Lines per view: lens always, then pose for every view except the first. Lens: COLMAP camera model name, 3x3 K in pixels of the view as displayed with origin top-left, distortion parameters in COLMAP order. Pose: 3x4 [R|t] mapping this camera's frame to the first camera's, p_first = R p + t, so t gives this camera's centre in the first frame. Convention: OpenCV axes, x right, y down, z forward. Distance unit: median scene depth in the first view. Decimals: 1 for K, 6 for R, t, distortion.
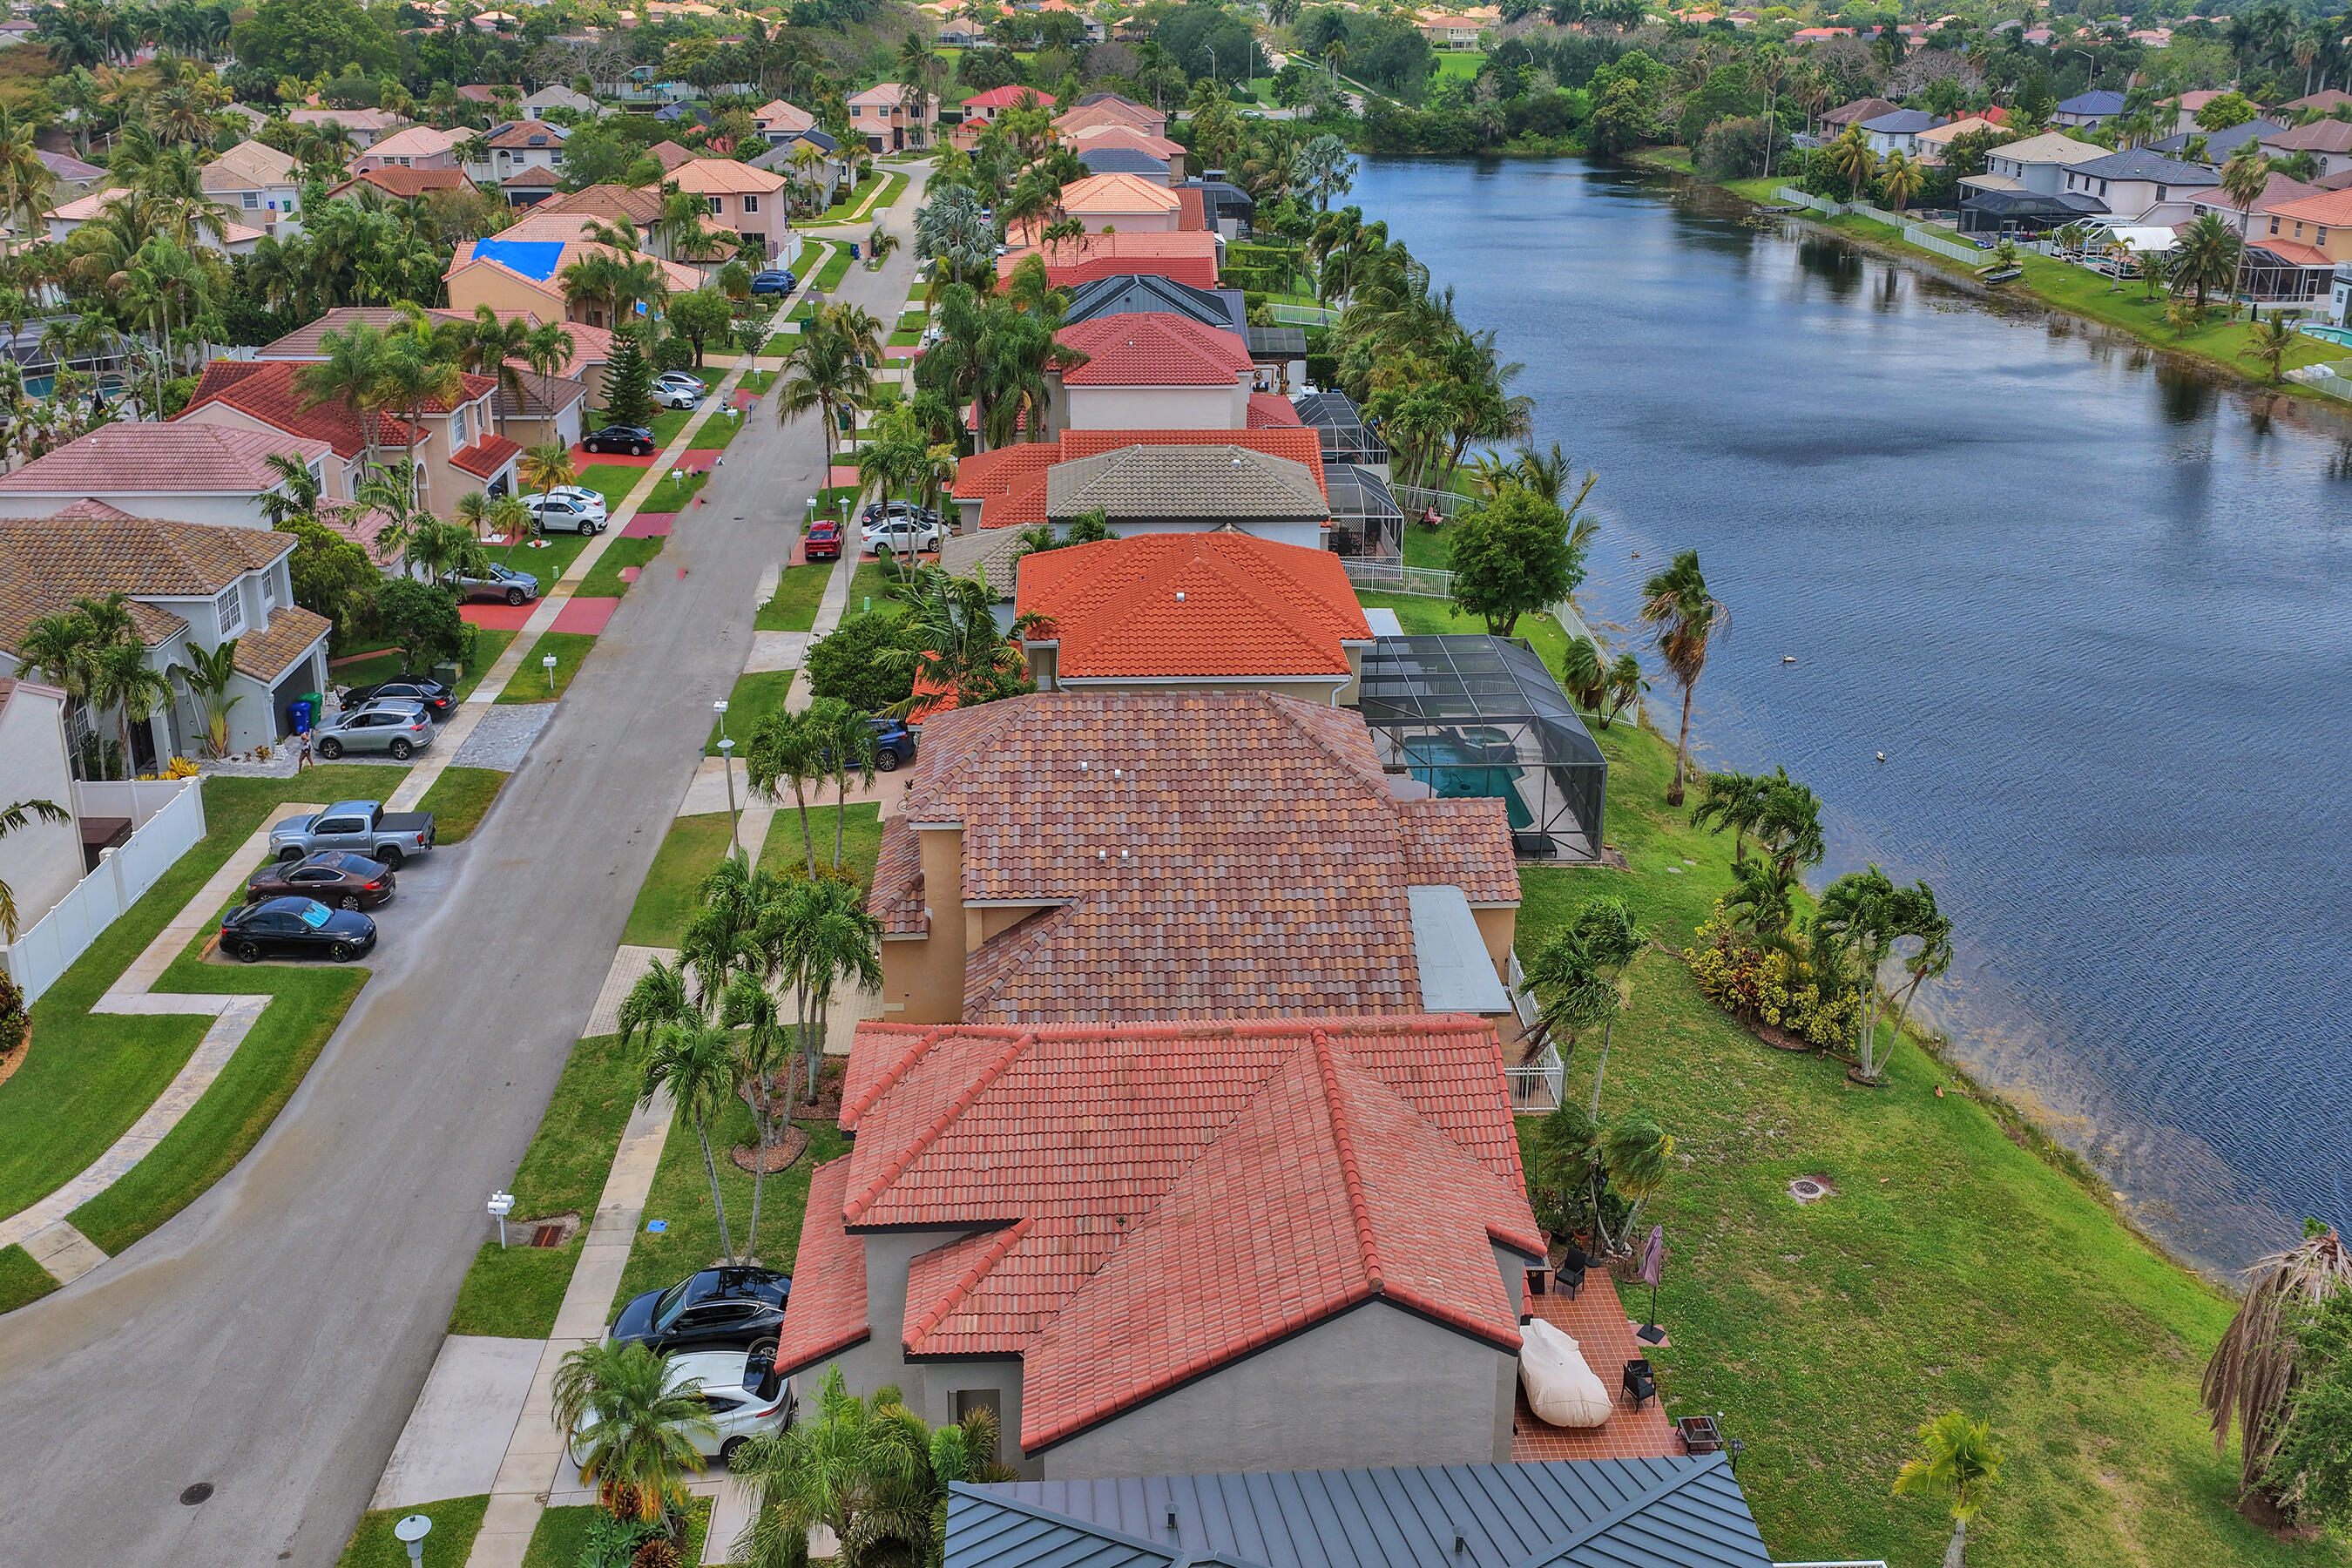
lens RADIAL K [[1971.1, 0, 1178.5], [0, 1971.1, 588.5], [0, 0, 1]] dist [-0.008663, 0.035583]
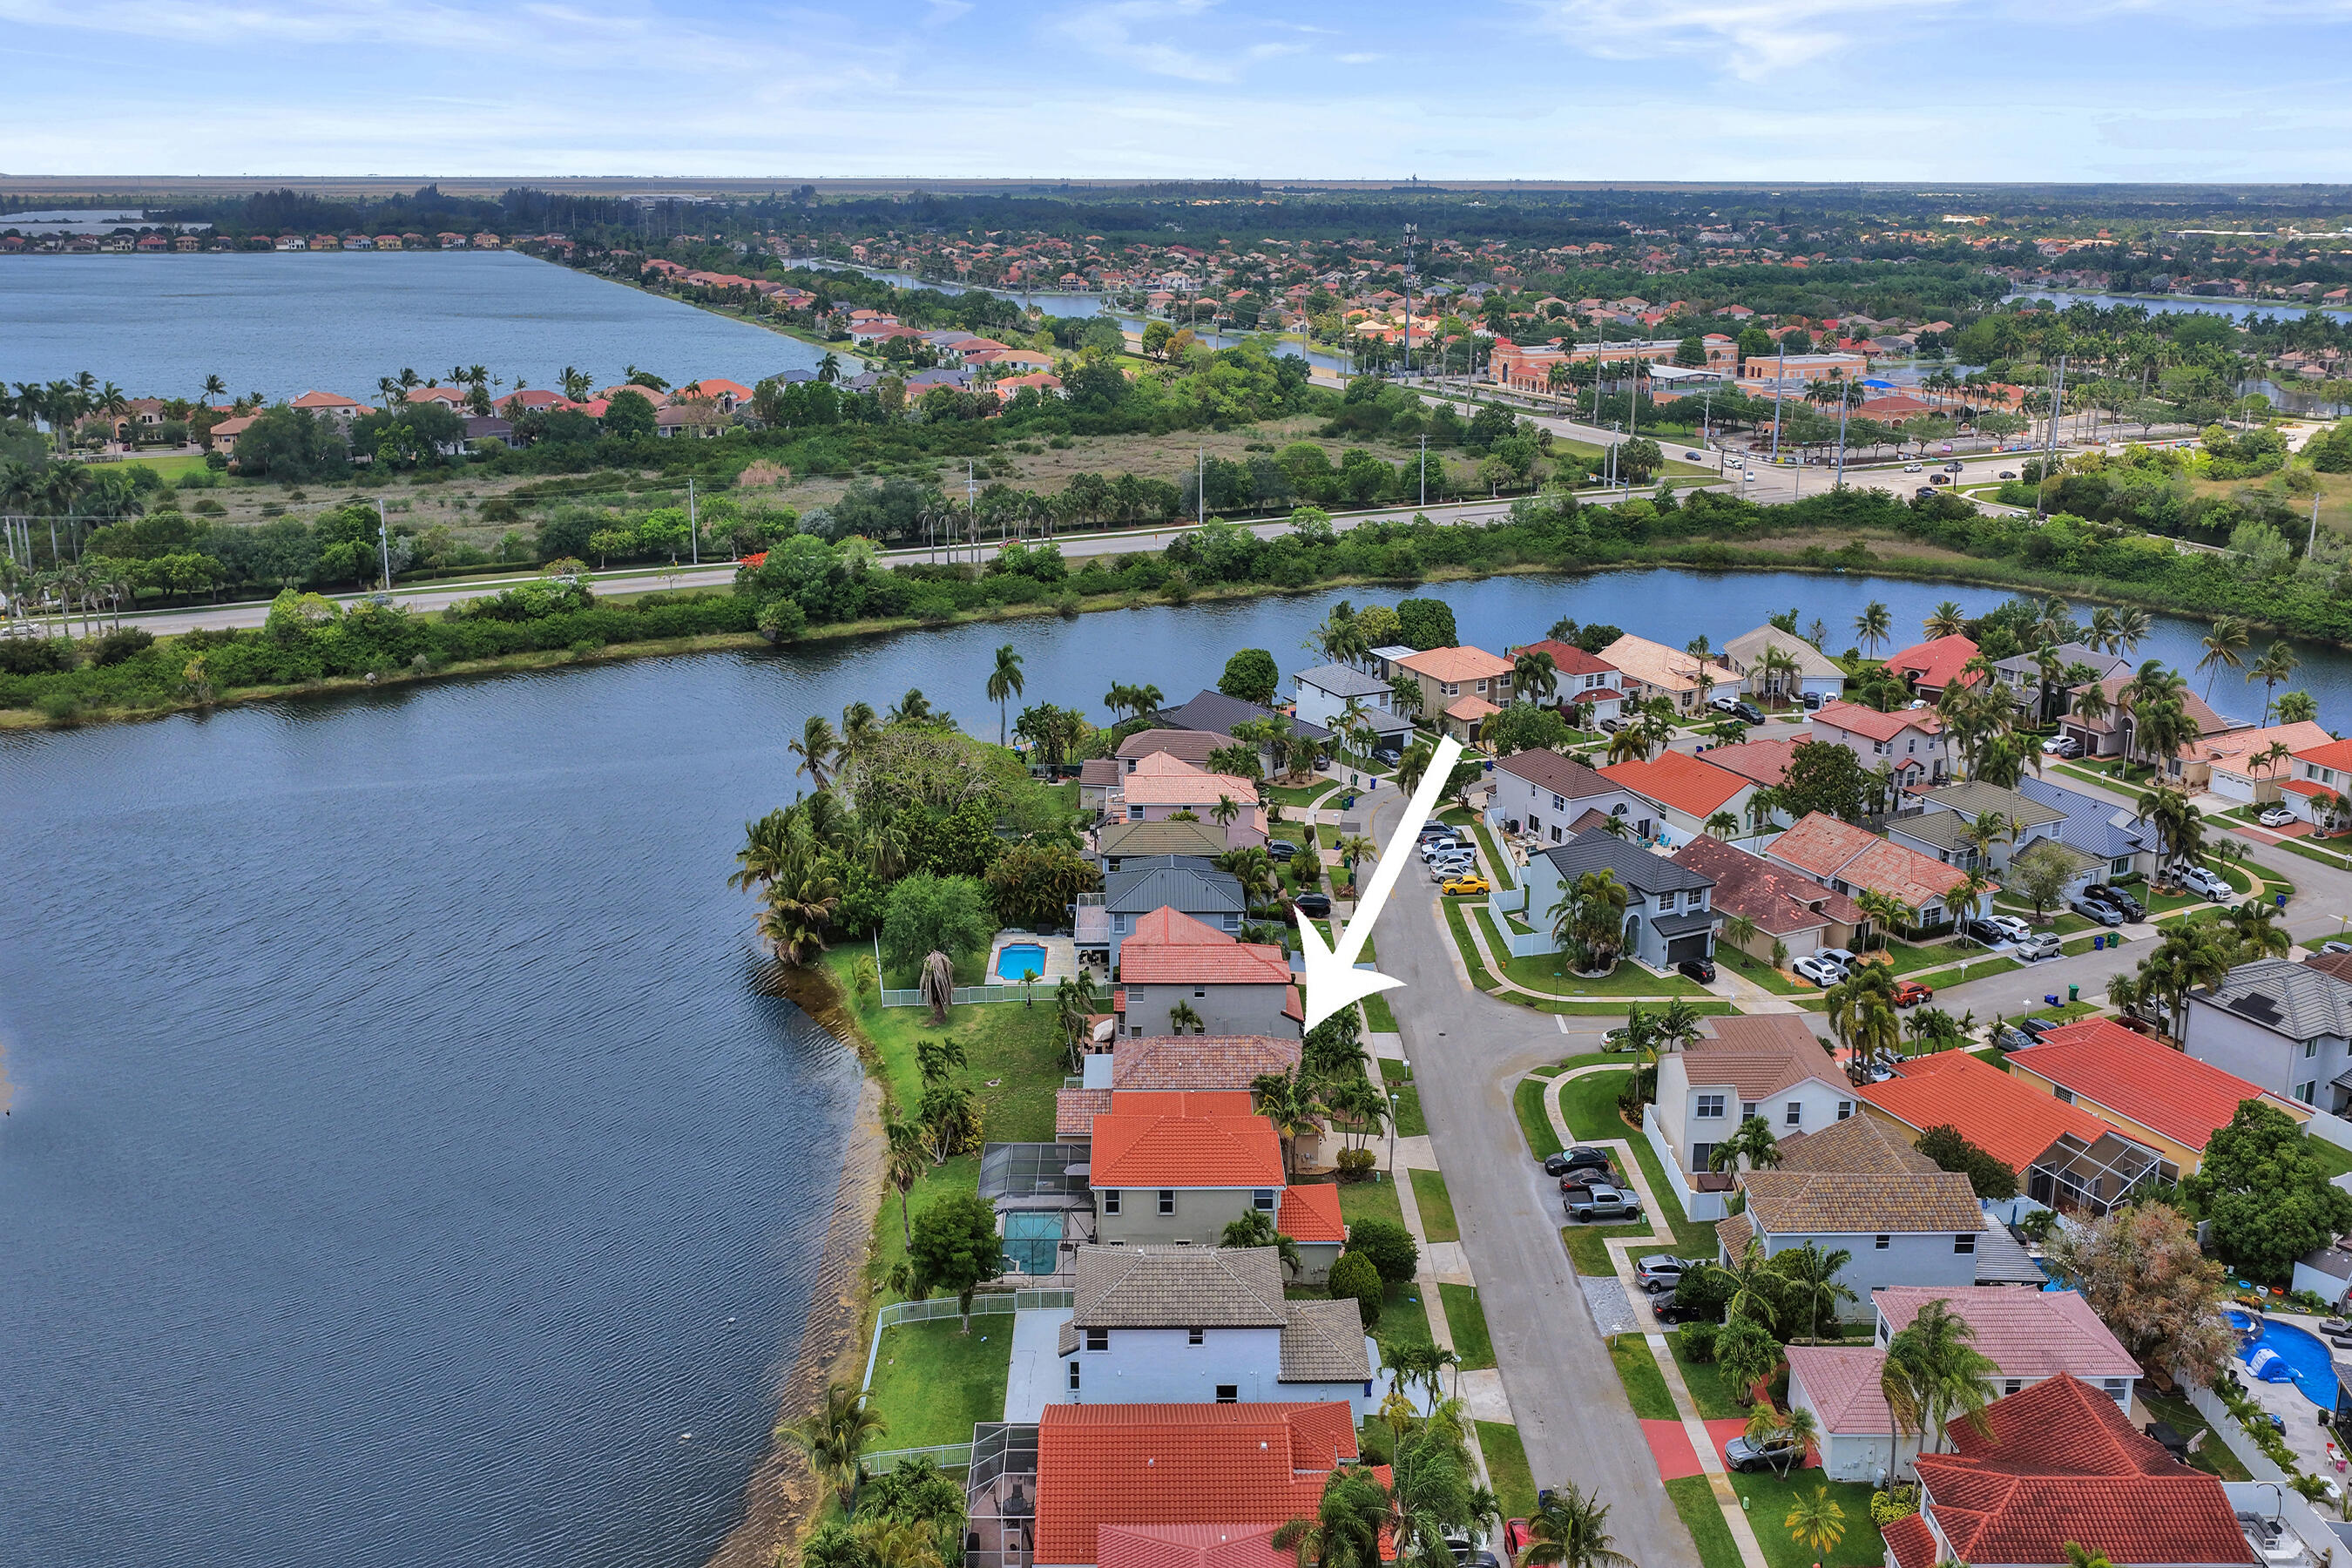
lens RADIAL K [[1951.2, 0, 1176.0], [0, 1951.2, 685.2], [0, 0, 1]] dist [0.002137, 0.010423]
pose [[-0.999263, -0.022538, 0.031088, -0.022587], [-0.001999, 0.839050, 0.544050, -0.982446], [-0.038346, 0.543587, -0.838477, 1.681754]]
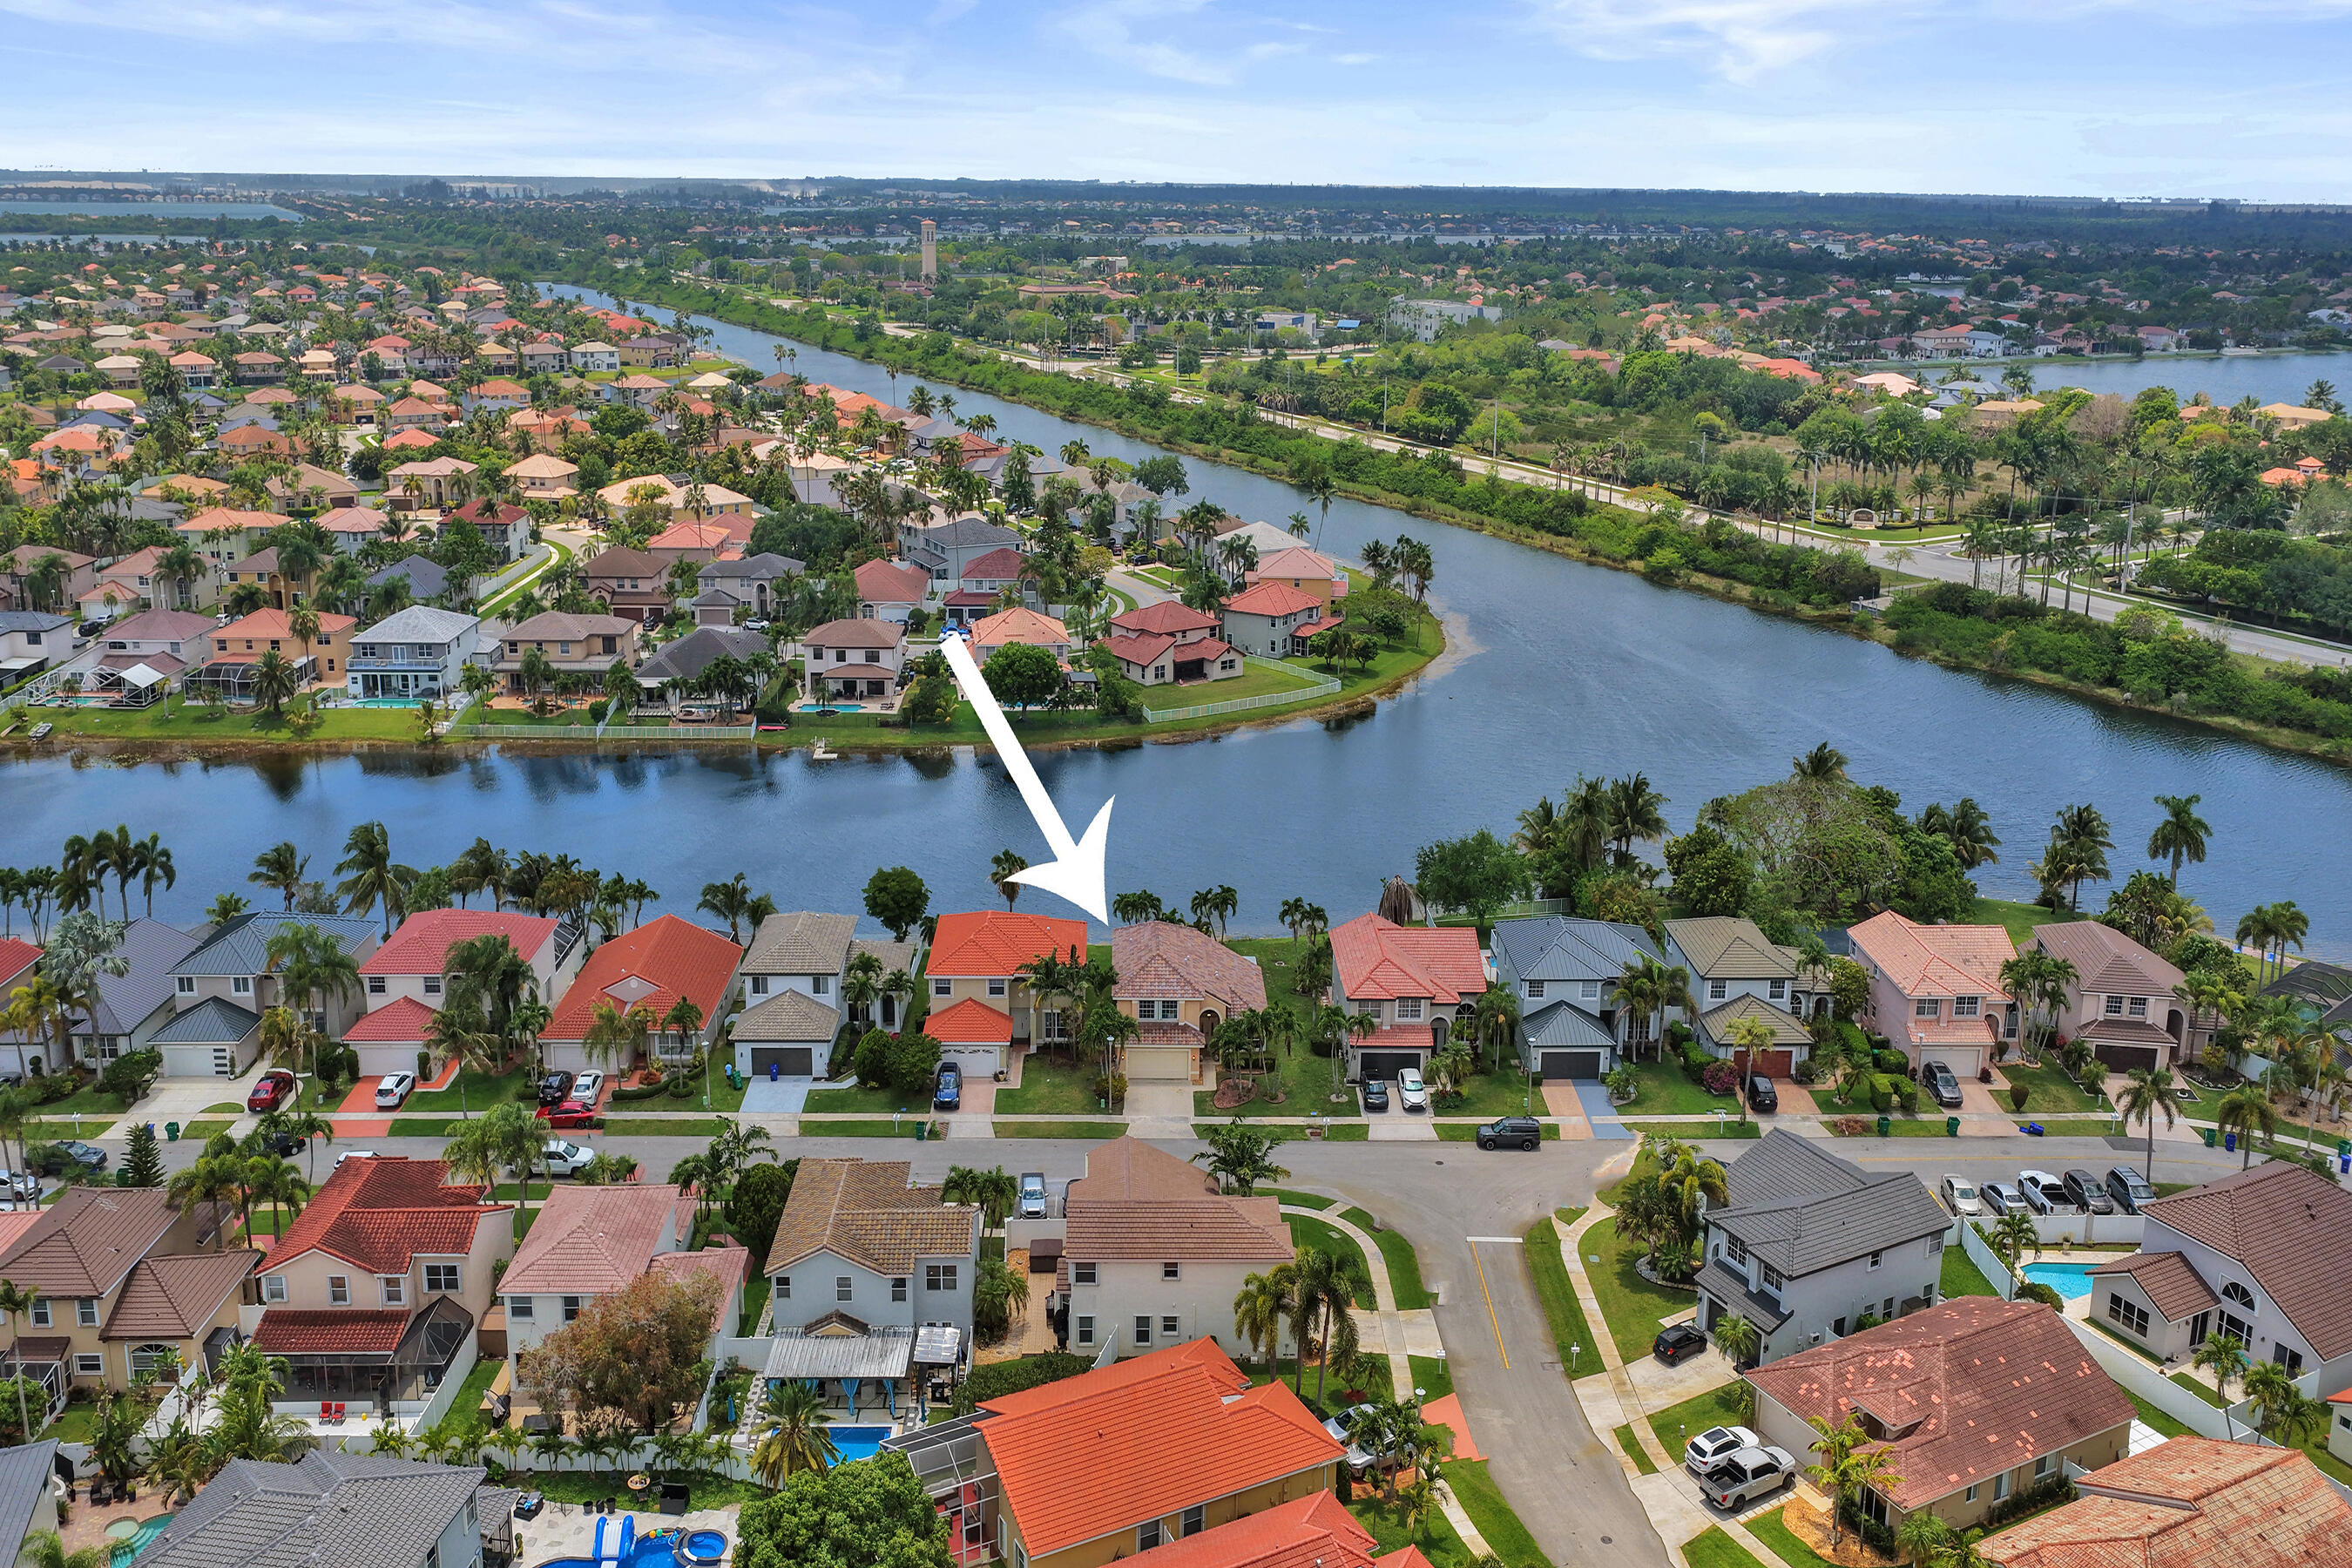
lens RADIAL K [[1936.3, 0, 1176.3], [0, 1936.3, 733.3], [0, 0, 1]] dist [0.004154, 0.007199]
pose [[0.027903, -0.286408, 0.957701, -1.523194], [0.297251, 0.917112, 0.265609, -0.554162], [-0.954392, 0.277266, 0.110725, 0.356262]]
